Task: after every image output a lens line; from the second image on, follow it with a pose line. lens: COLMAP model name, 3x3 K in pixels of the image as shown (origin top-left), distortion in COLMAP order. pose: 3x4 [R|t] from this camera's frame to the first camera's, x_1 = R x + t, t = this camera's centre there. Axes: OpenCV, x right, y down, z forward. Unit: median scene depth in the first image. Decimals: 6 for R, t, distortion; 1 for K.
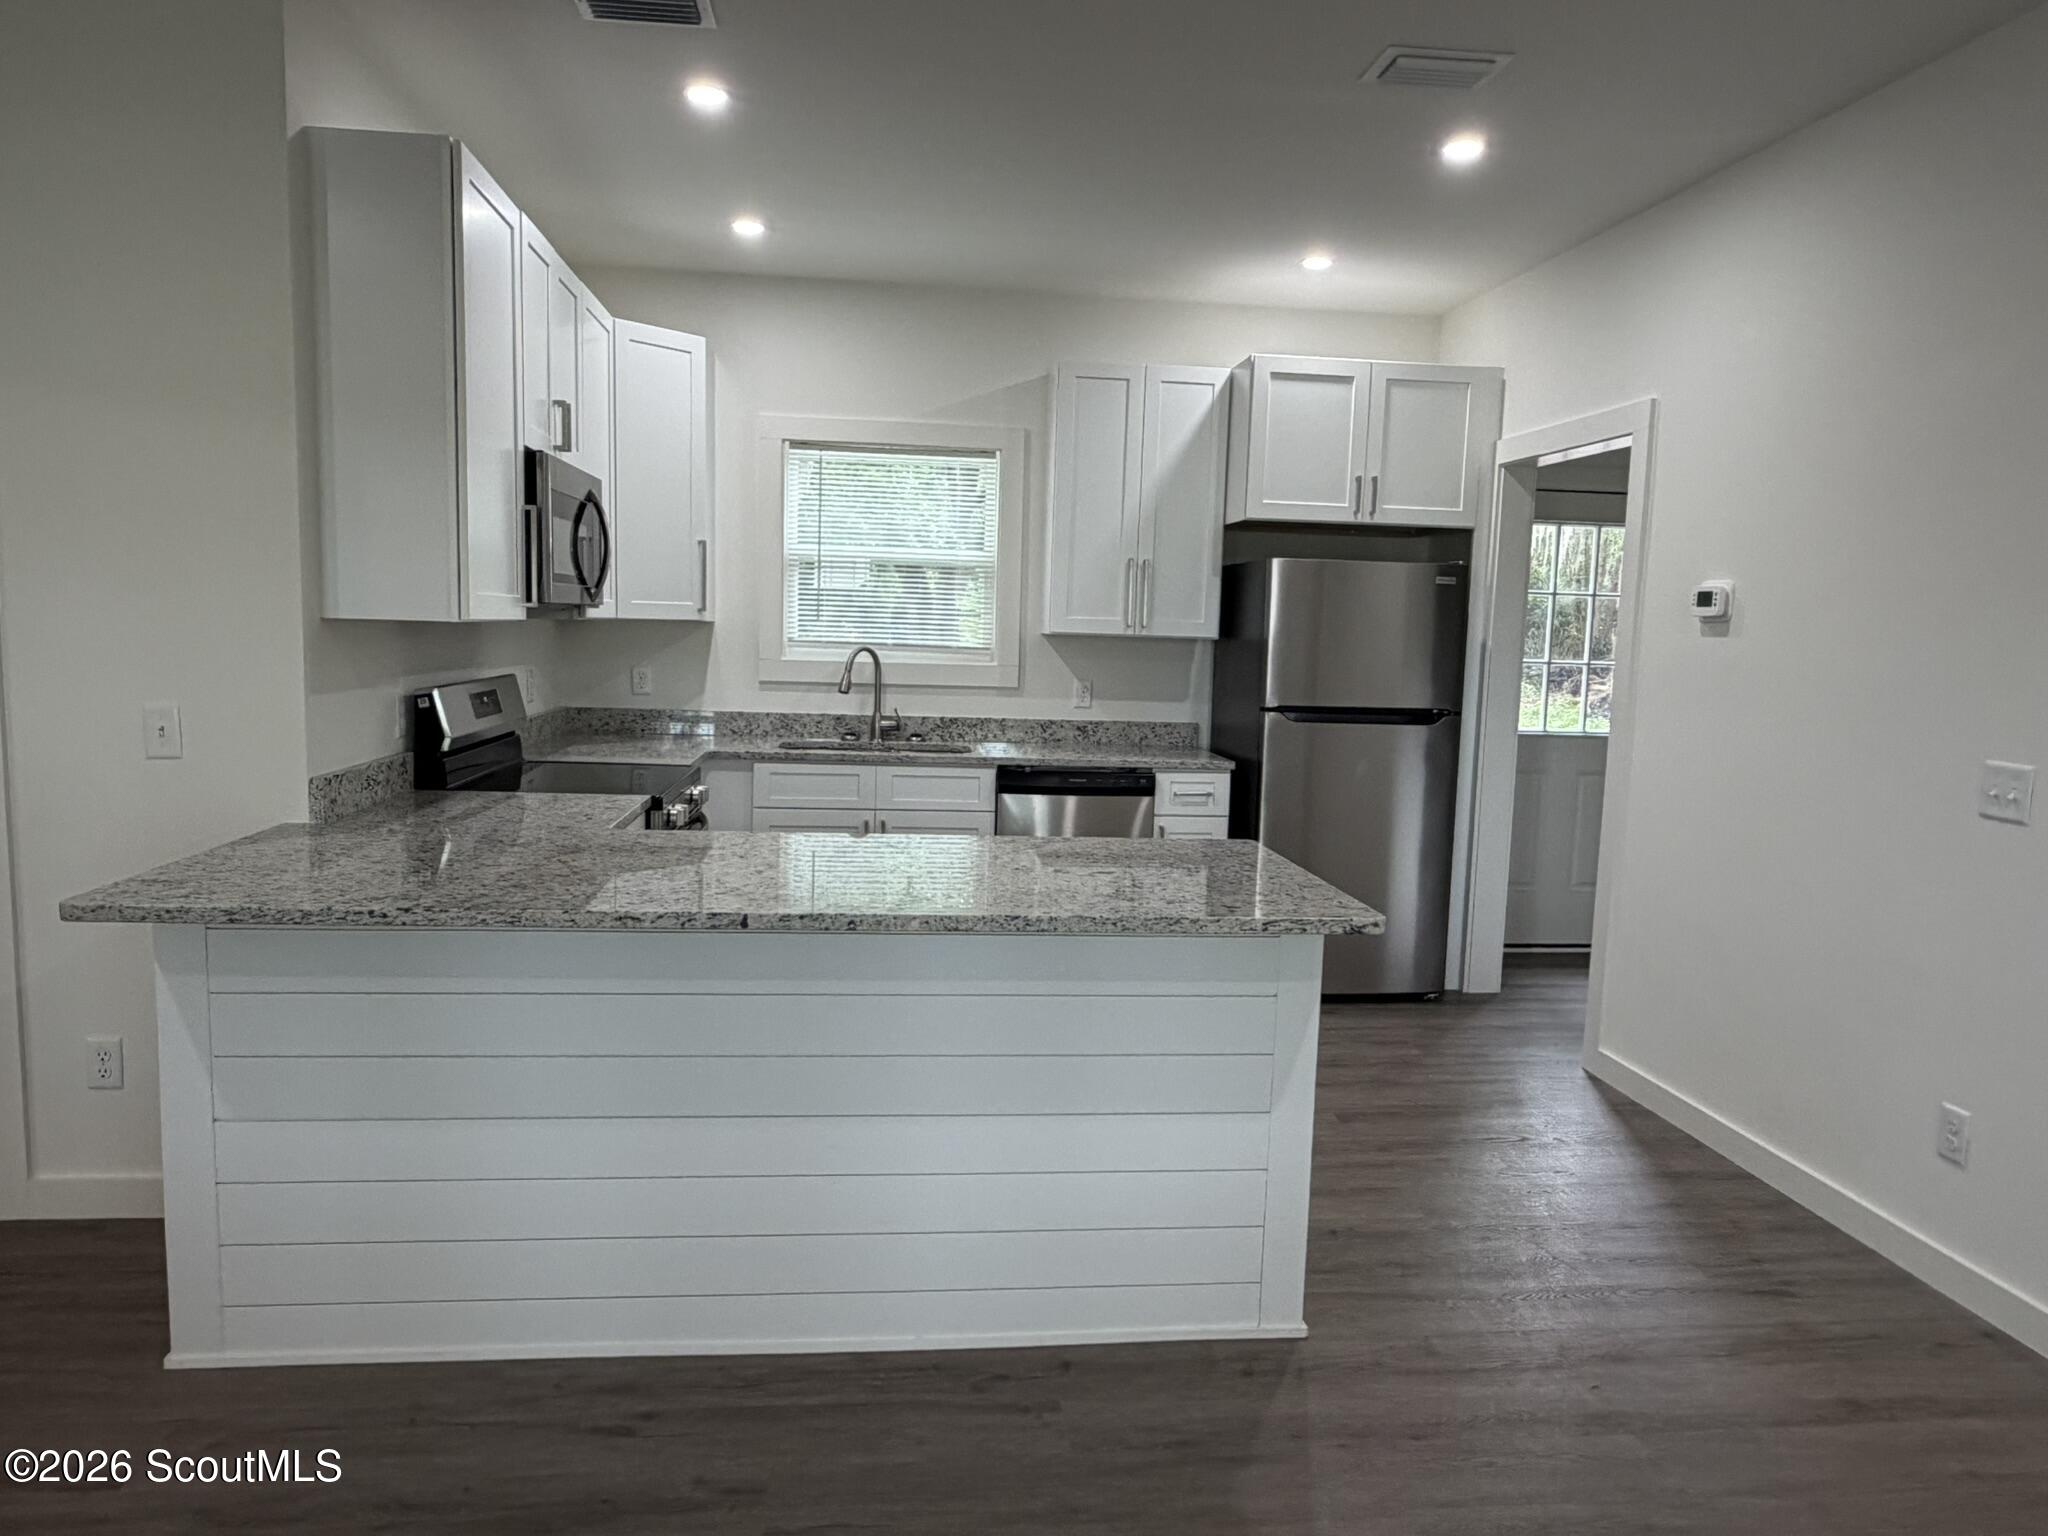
lens RADIAL K [[1357.1, 0, 1016.6], [0, 1357.1, 778.0], [0, 0, 1]] dist [-0.004202, -0.001261]
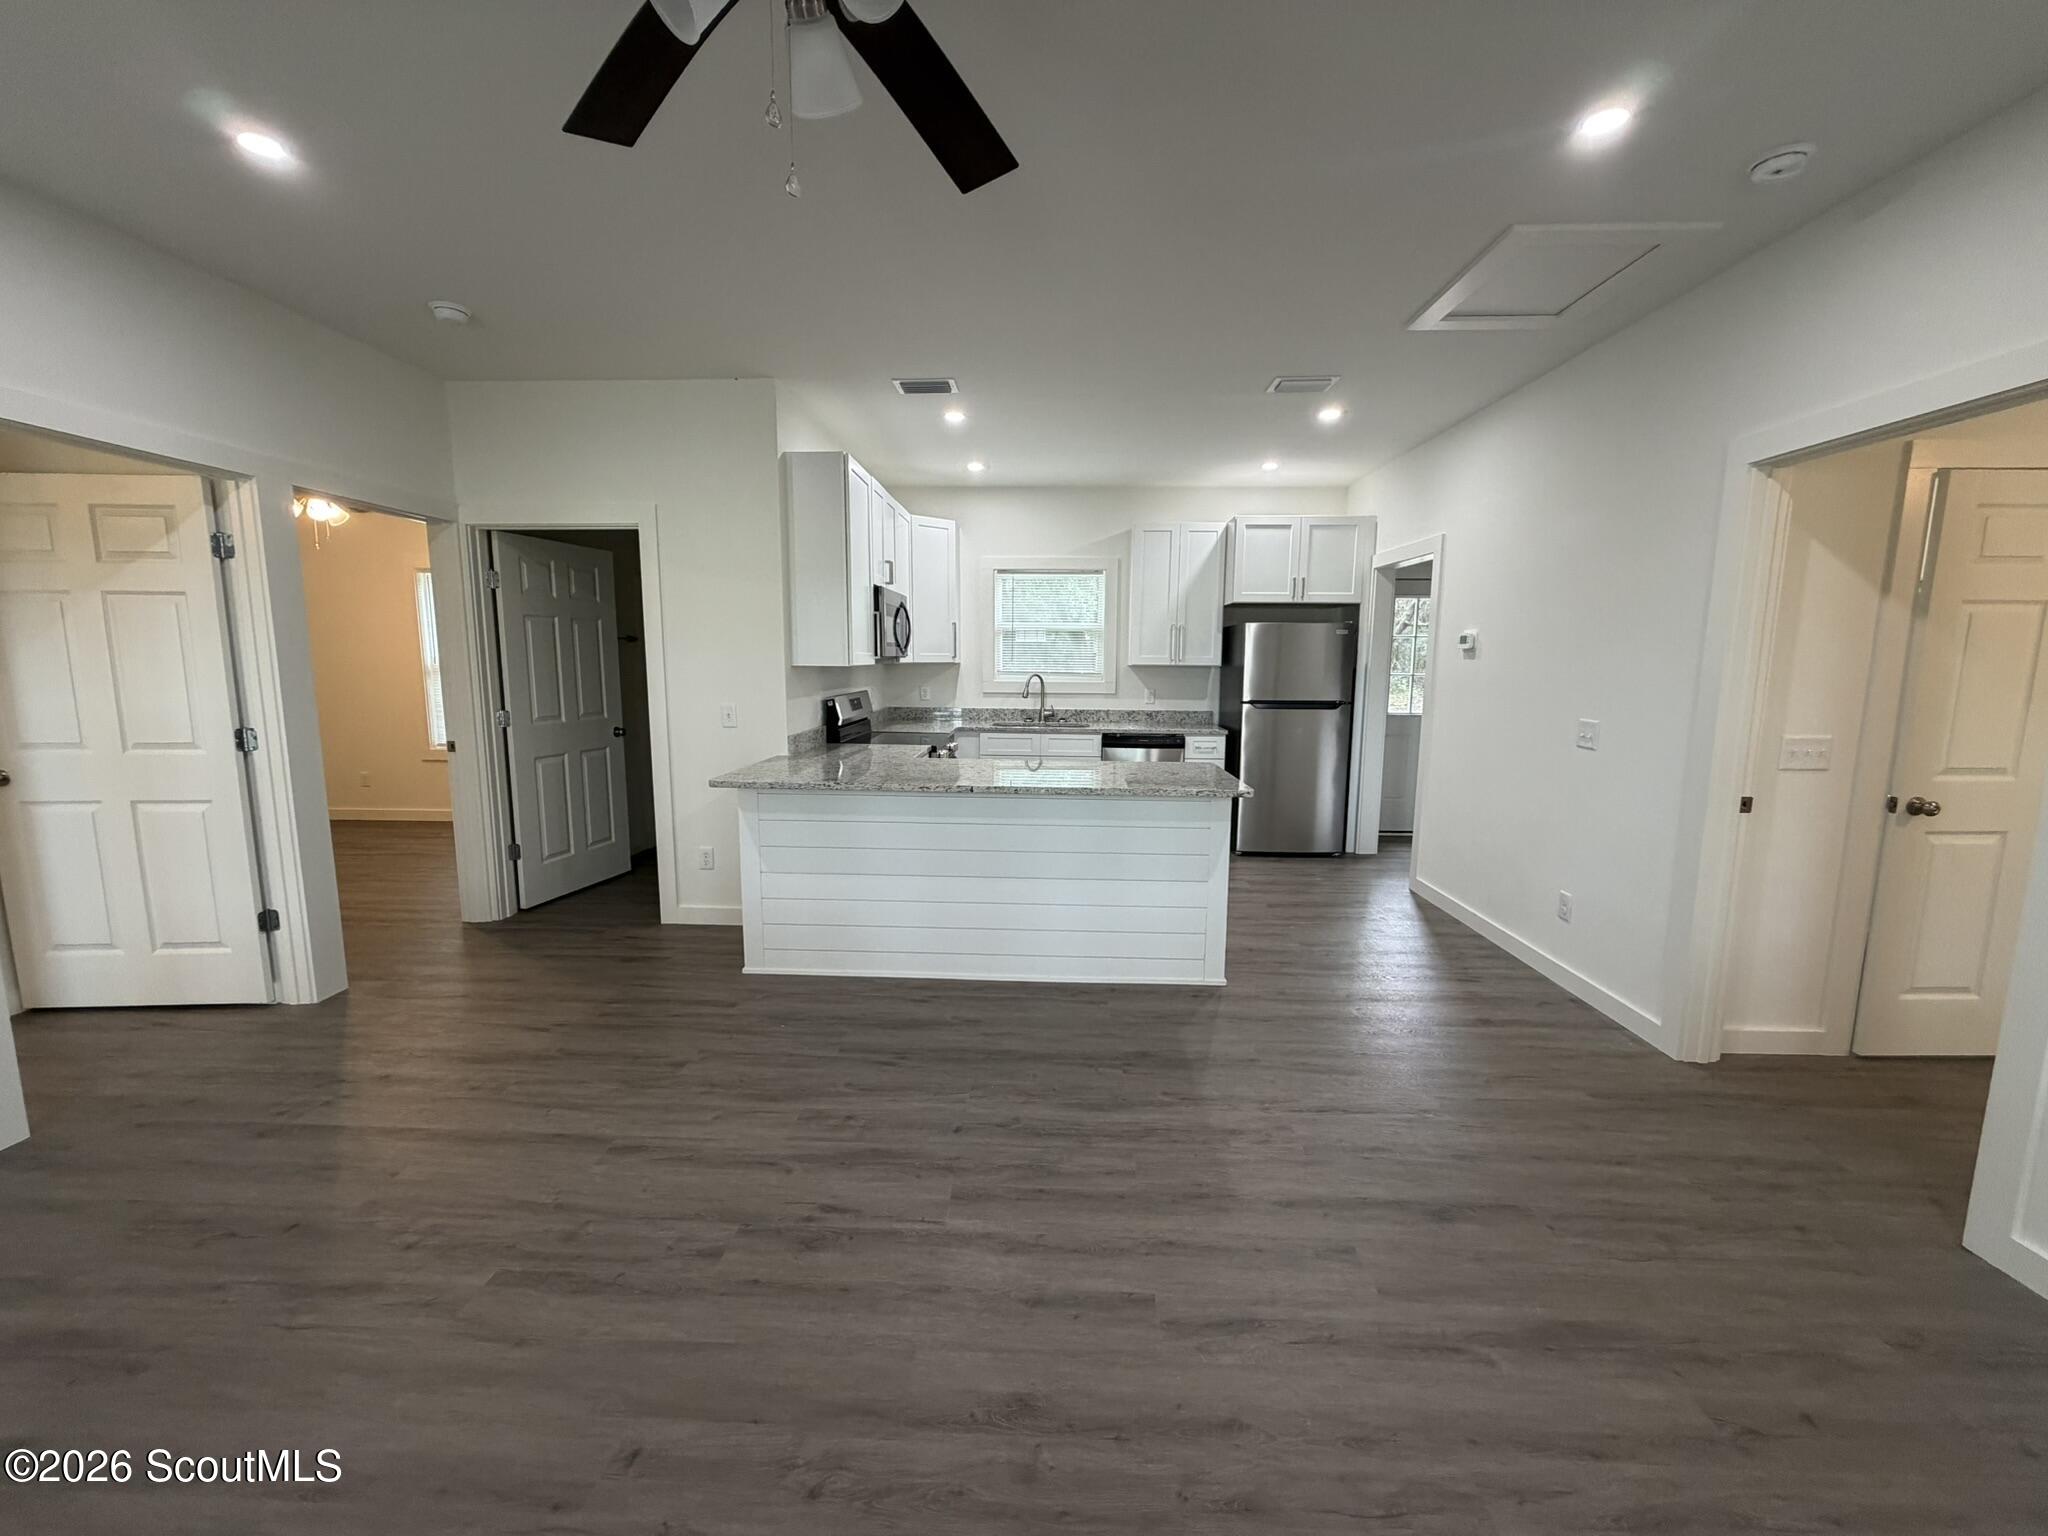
lens RADIAL K [[819.0, 0, 1014.9], [0, 819.0, 768.3], [0, 0, 1]] dist [-0.000251, -0.000408]
pose [[0.987902, -0.002873, -0.155055, 0.044201], [0.005708, 0.999825, 0.017843, 0.019377], [0.154976, -0.018512, 0.987745, -0.186631]]
